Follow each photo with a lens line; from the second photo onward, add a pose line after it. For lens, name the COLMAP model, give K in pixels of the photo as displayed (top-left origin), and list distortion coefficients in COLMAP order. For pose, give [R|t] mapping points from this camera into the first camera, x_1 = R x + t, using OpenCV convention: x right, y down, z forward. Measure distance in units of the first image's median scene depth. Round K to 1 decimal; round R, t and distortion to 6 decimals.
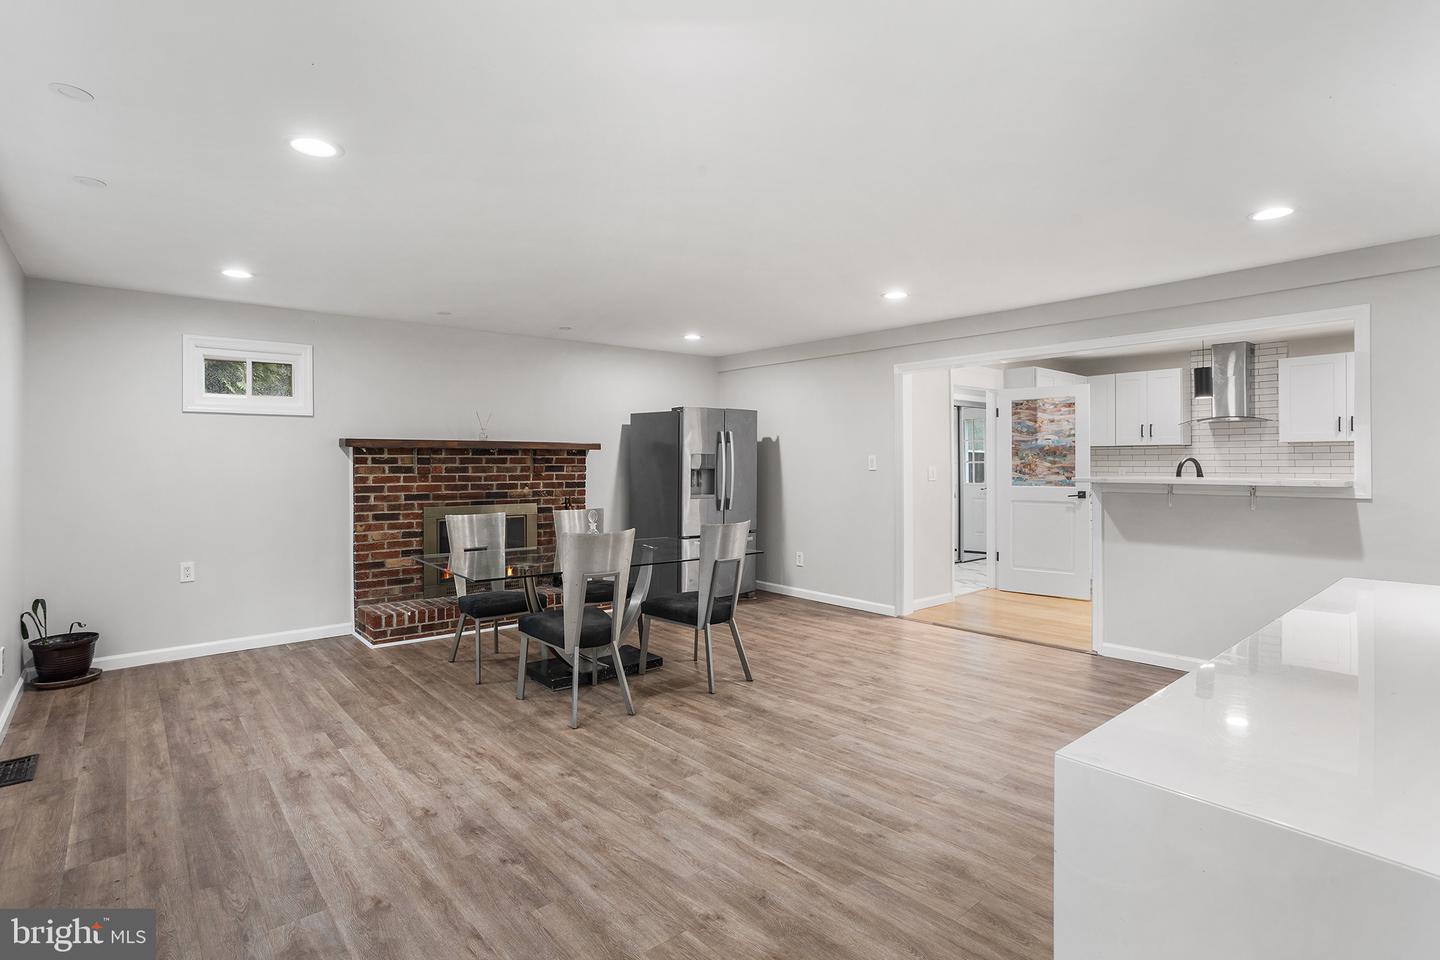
lens RADIAL K [[708.5, 0, 708.1], [0, 708.5, 454.2], [0, 0, 1]] dist [-0.054957, 0.031955]
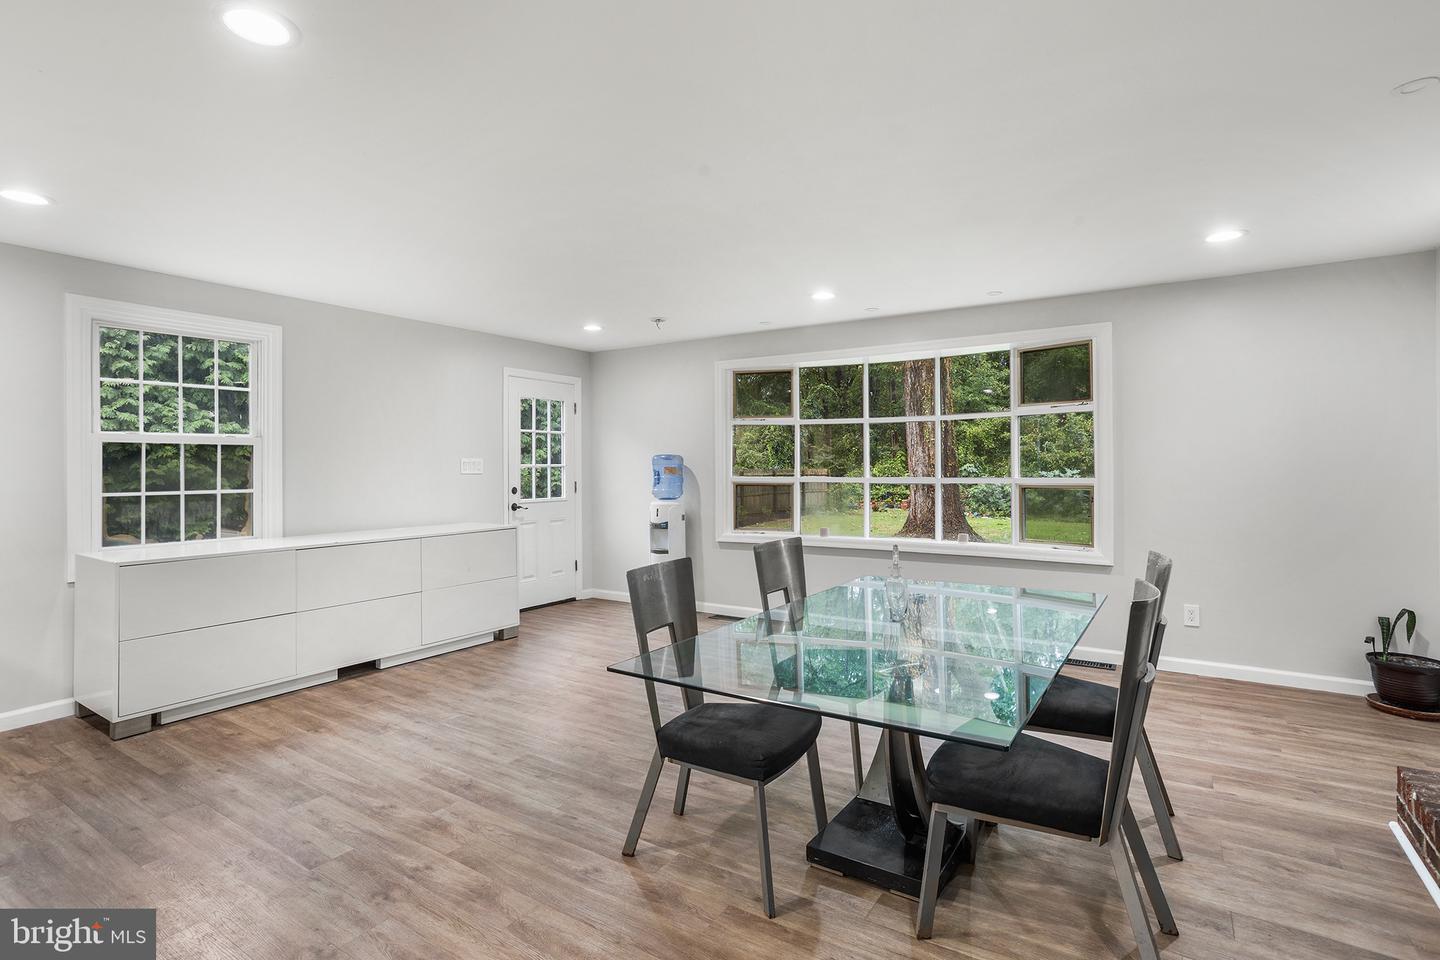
lens RADIAL K [[705.1, 0, 714.0], [0, 705.1, 463.9], [0, 0, 1]] dist [-0.053092, 0.032268]
pose [[-0.957370, 0.007108, -0.288777, 0.124407], [0.012069, 0.999809, -0.015403, 0.016761], [0.288613, -0.018231, -0.957272, 1.273543]]
